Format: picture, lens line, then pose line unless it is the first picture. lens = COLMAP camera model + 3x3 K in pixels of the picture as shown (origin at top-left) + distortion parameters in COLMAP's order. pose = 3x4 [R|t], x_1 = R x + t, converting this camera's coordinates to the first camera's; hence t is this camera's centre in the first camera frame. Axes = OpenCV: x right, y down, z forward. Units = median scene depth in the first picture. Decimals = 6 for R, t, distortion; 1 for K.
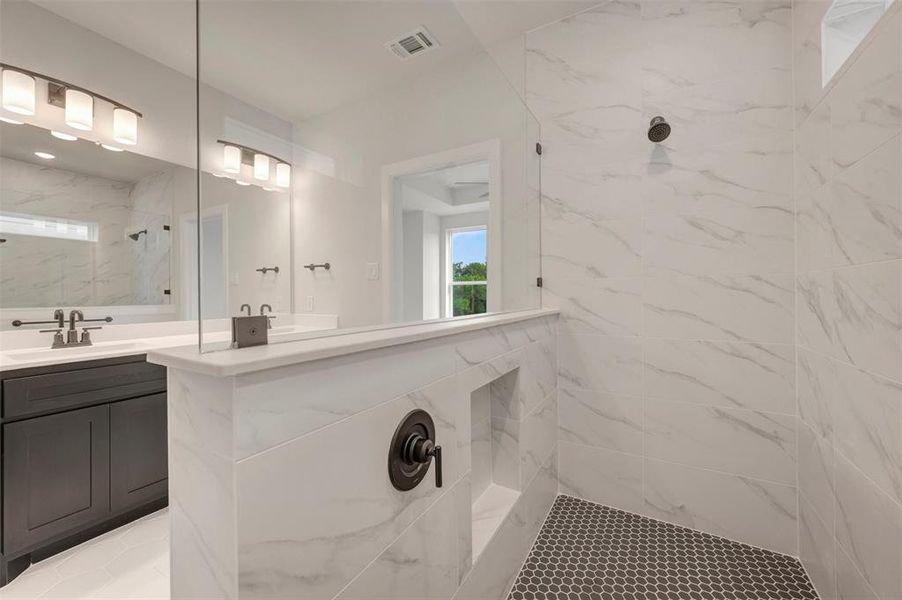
lens RADIAL K [[362.8, 0, 454.1], [0, 362.8, 294.5], [0, 0, 1]] dist [0.002044, 0.000068]
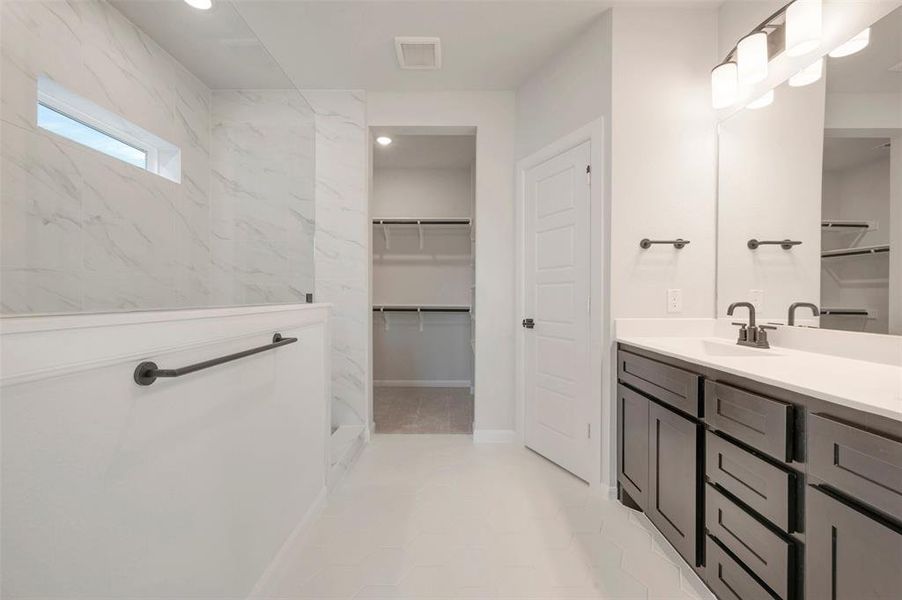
lens RADIAL K [[362.8, 0, 454.3], [0, 362.8, 296.6], [0, 0, 1]] dist [0.002044, 0.000068]
pose [[0.881198, 0.016500, 0.472460, -1.159840], [-0.013405, 0.999861, -0.009917, 0.028327], [-0.472558, 0.002406, 0.881296, 0.706636]]
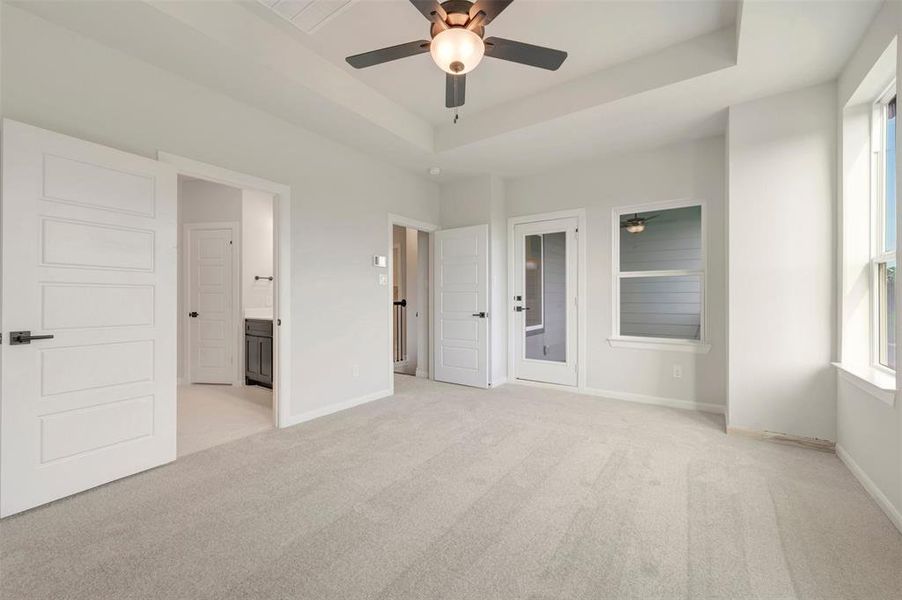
lens RADIAL K [[362.8, 0, 451.0], [0, 362.8, 302.4], [0, 0, 1]] dist [0.002044, 0.000068]
pose [[0.119392, 0.009603, 0.992801, -1.994350], [0.003289, 0.999944, -0.010067, 0.047143], [-0.992842, 0.004467, 0.119354, 0.108949]]
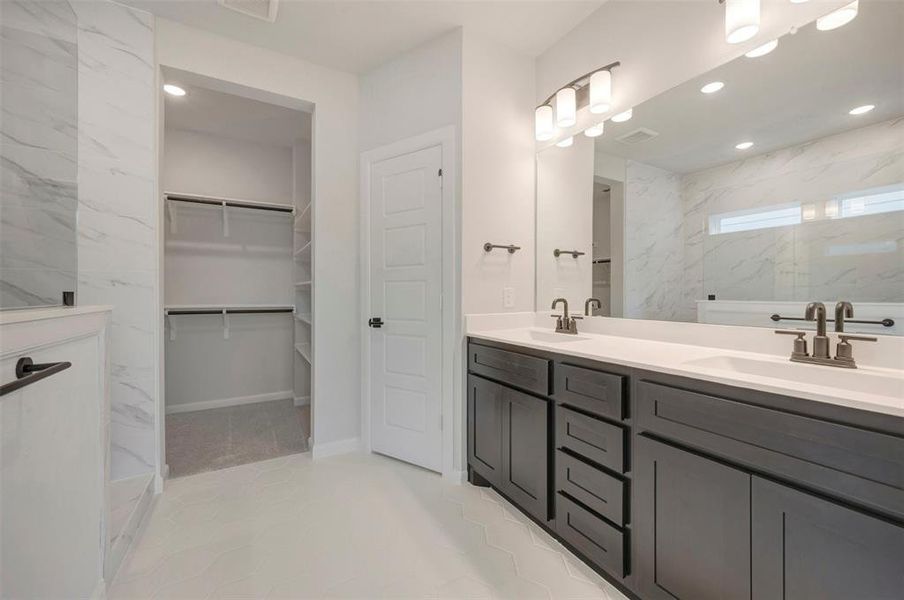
lens RADIAL K [[363.6, 0, 457.8], [0, 363.6, 292.7], [0, 0, 1]] dist [0.002044, 0.000068]
pose [[0.522633, 0.016716, 0.852394, -1.204769], [-0.001694, 0.999826, -0.018568, 0.027891], [-0.852556, 0.008261, 0.522570, 0.785103]]
